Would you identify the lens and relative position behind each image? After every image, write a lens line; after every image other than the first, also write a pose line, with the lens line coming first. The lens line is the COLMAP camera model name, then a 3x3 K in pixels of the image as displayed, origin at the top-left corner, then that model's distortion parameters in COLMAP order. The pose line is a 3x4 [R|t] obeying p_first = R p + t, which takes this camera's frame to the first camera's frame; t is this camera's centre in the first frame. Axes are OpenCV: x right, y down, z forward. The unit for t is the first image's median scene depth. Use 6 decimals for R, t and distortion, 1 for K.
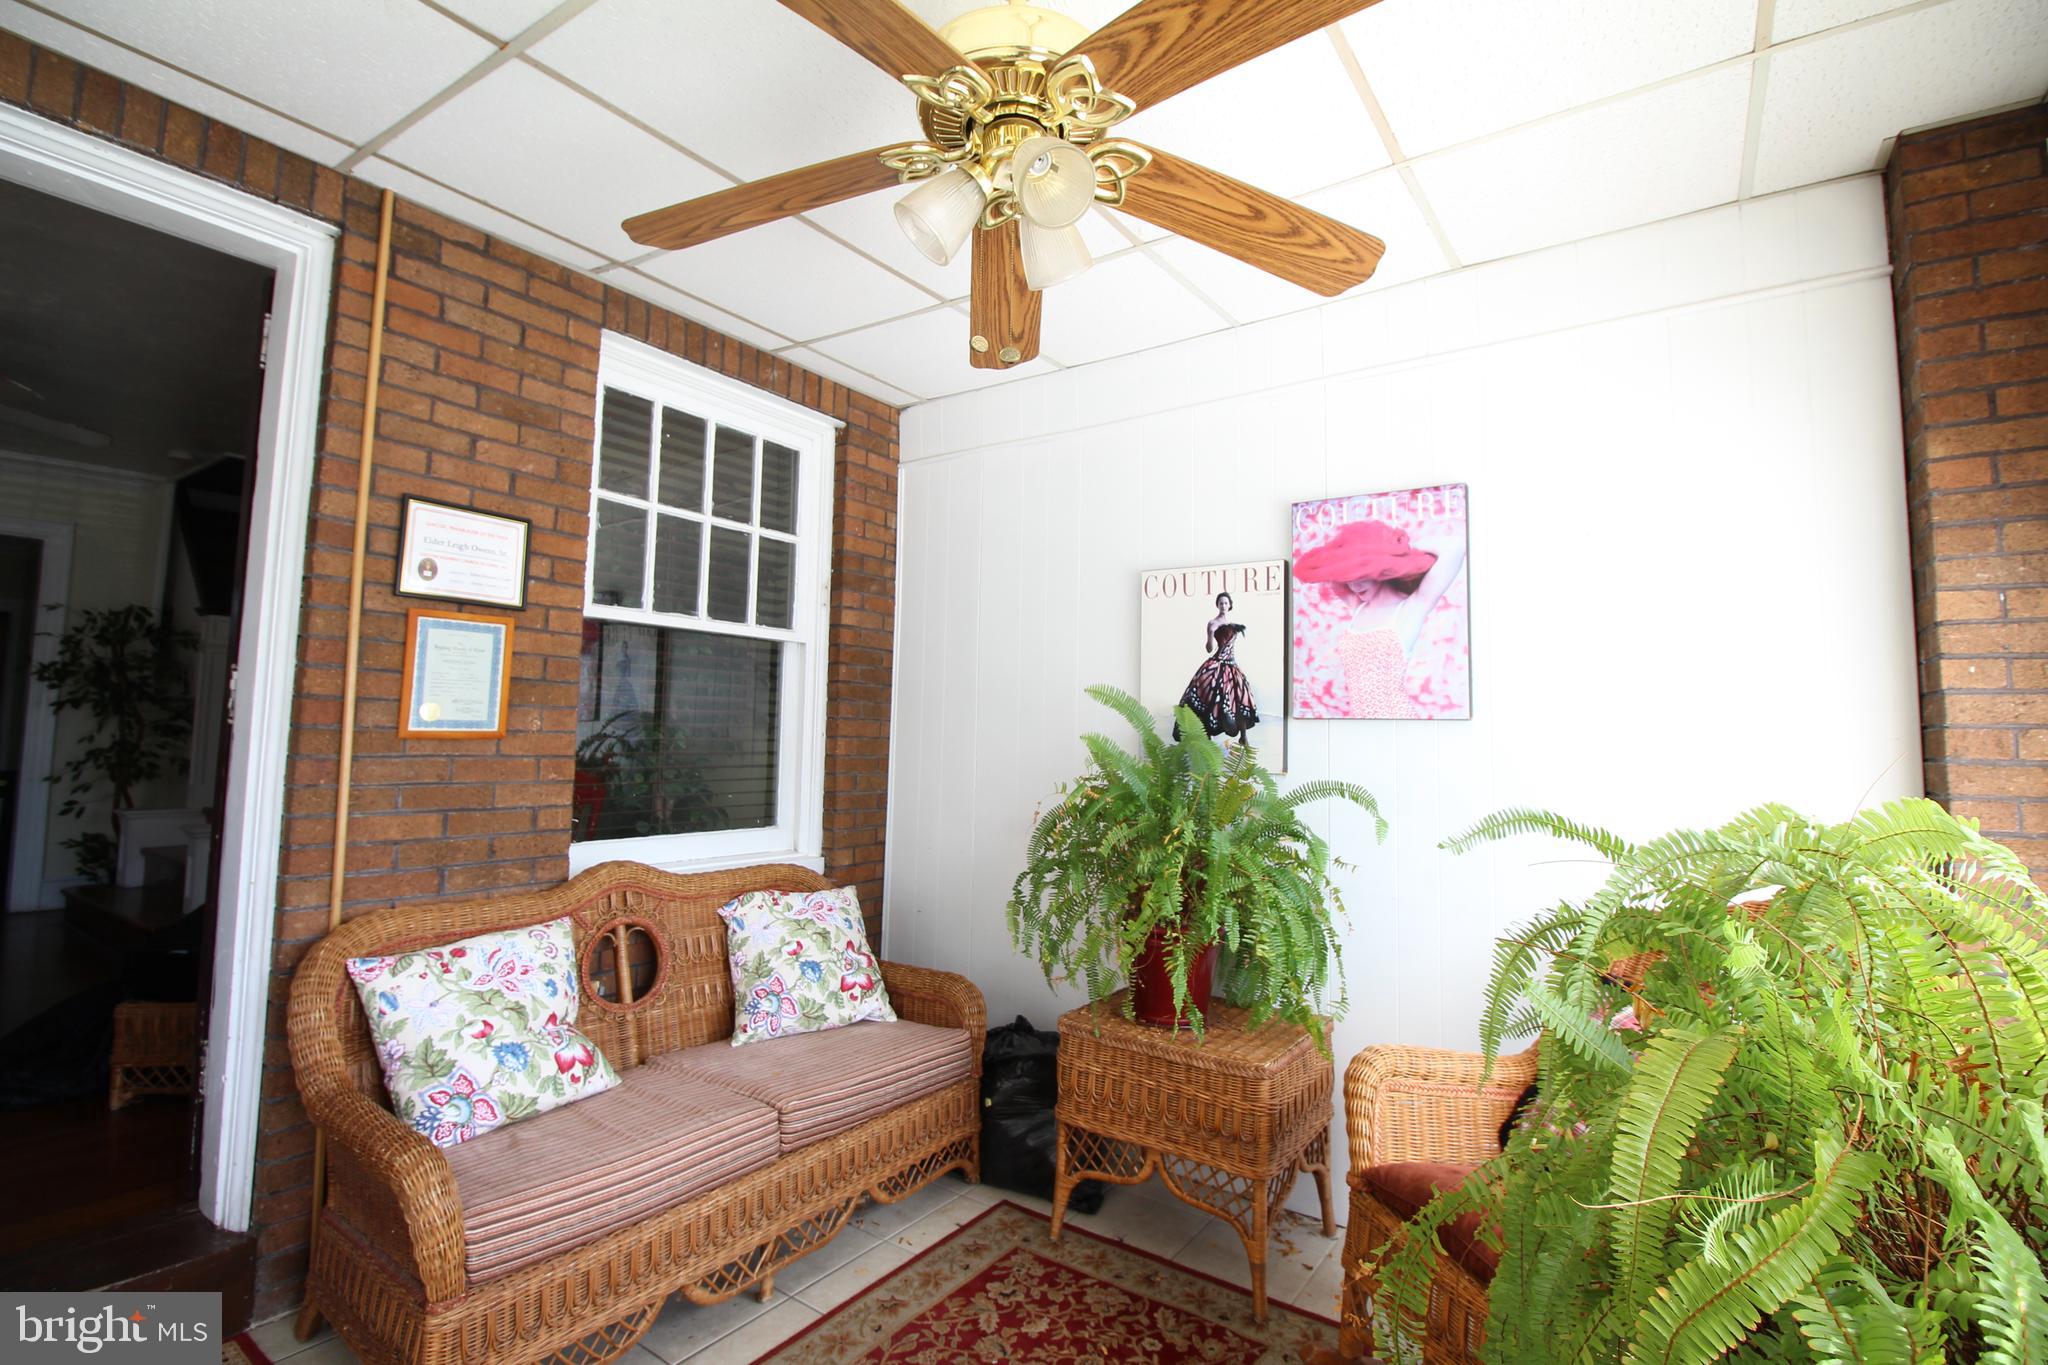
lens RADIAL K [[953.3, 0, 1027.6], [0, 953.3, 672.6], [0, 0, 1]] dist [-0.011398, -0.001263]
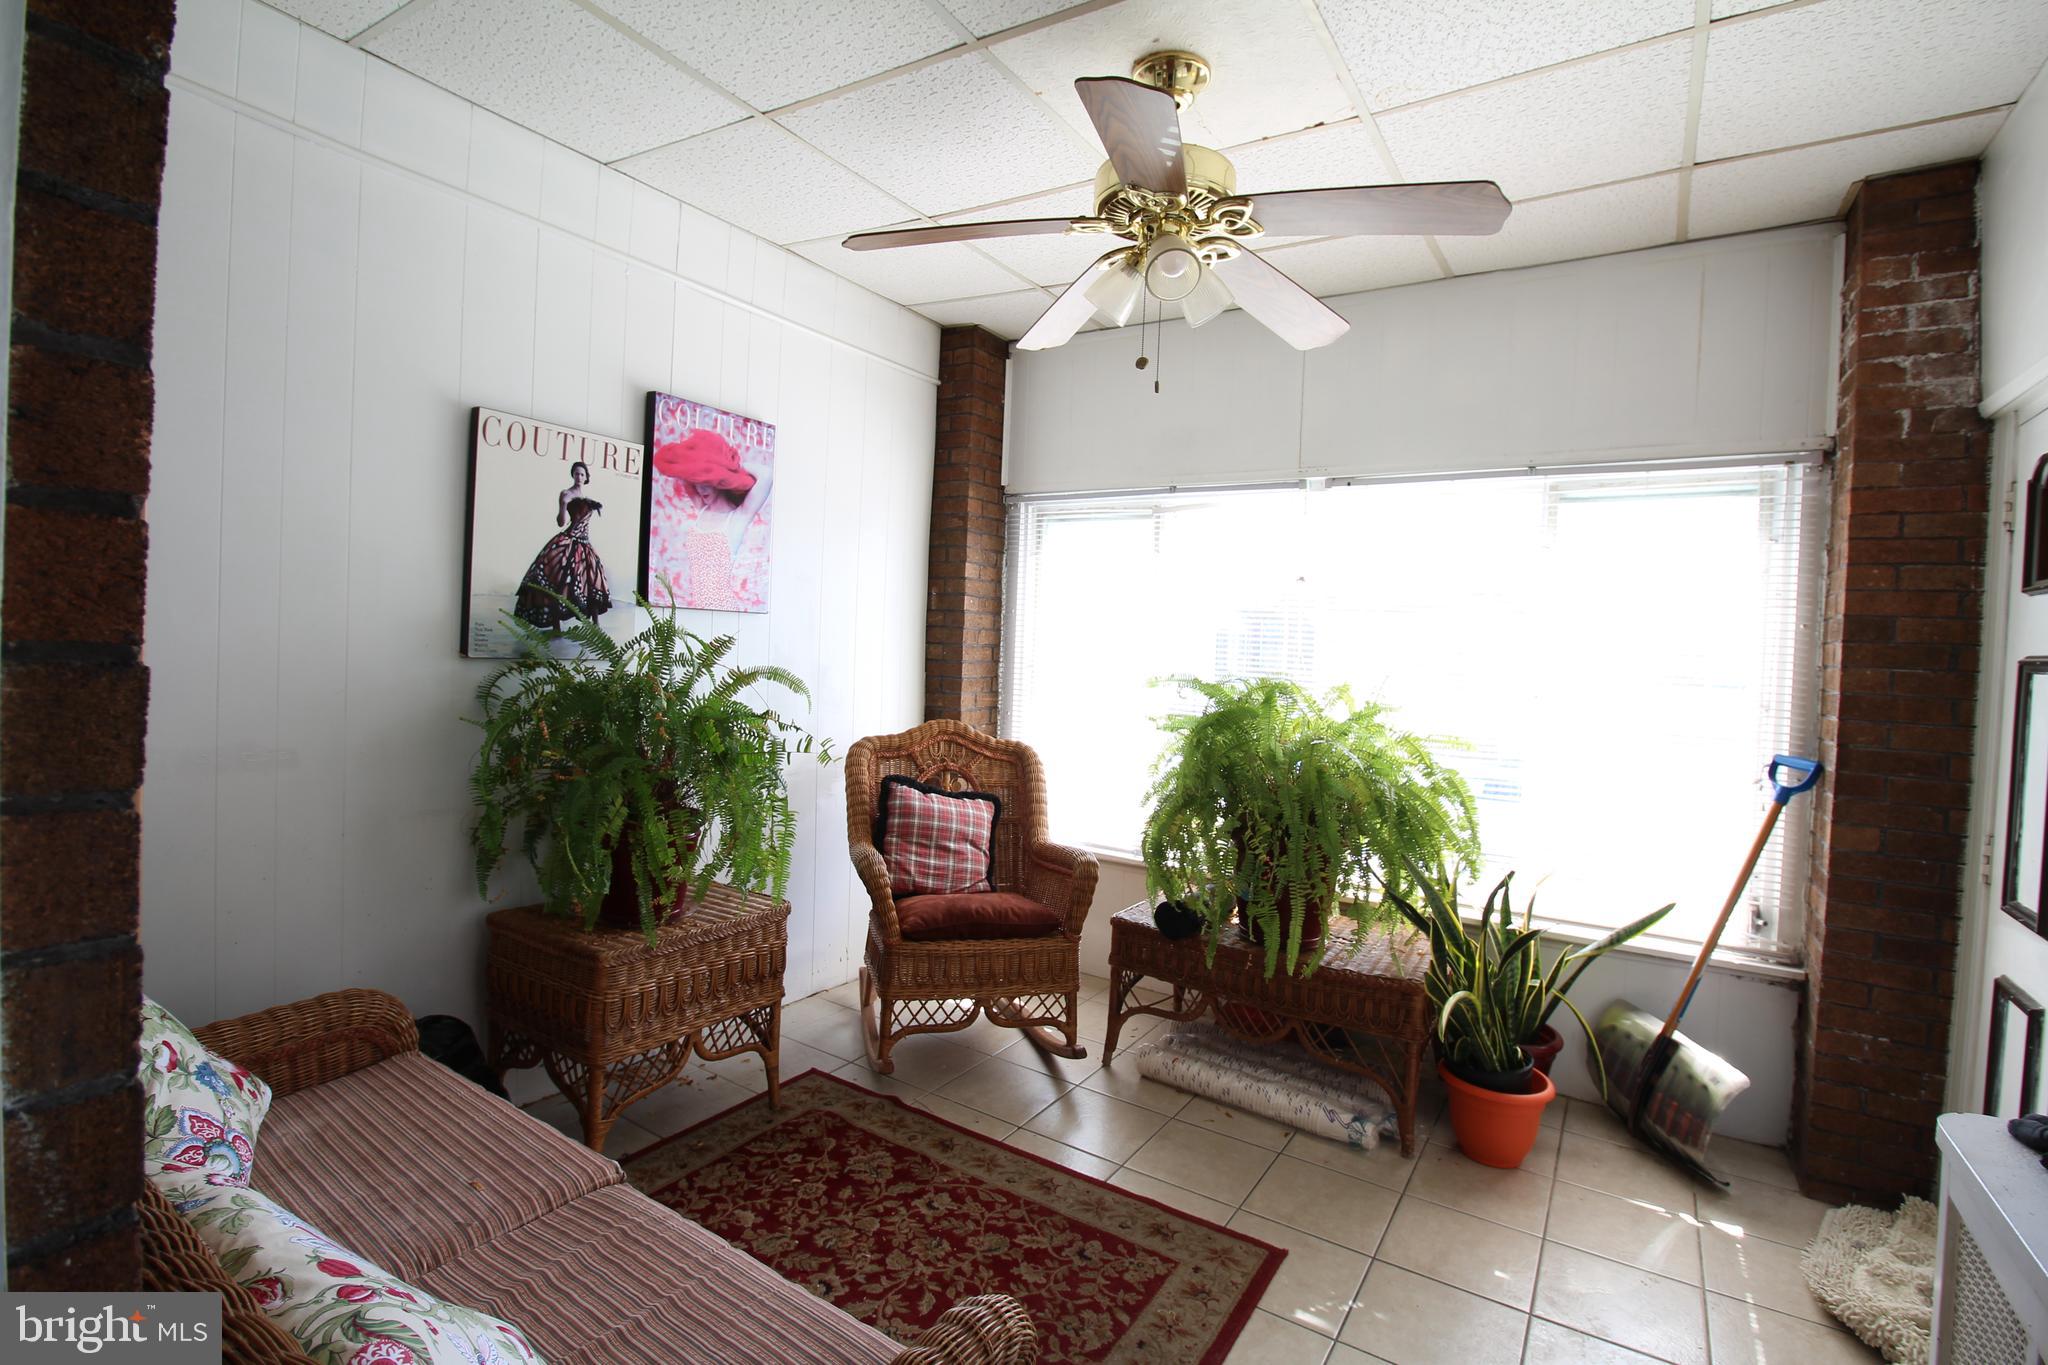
lens RADIAL K [[953.3, 0, 1026.8], [0, 953.3, 677.1], [0, 0, 1]] dist [-0.011398, -0.001263]
pose [[-0.039964, -0.059626, 0.997420, -0.762385], [-0.112654, 0.992122, 0.054796, 0.022098], [-0.992830, -0.110173, -0.046367, 0.634035]]
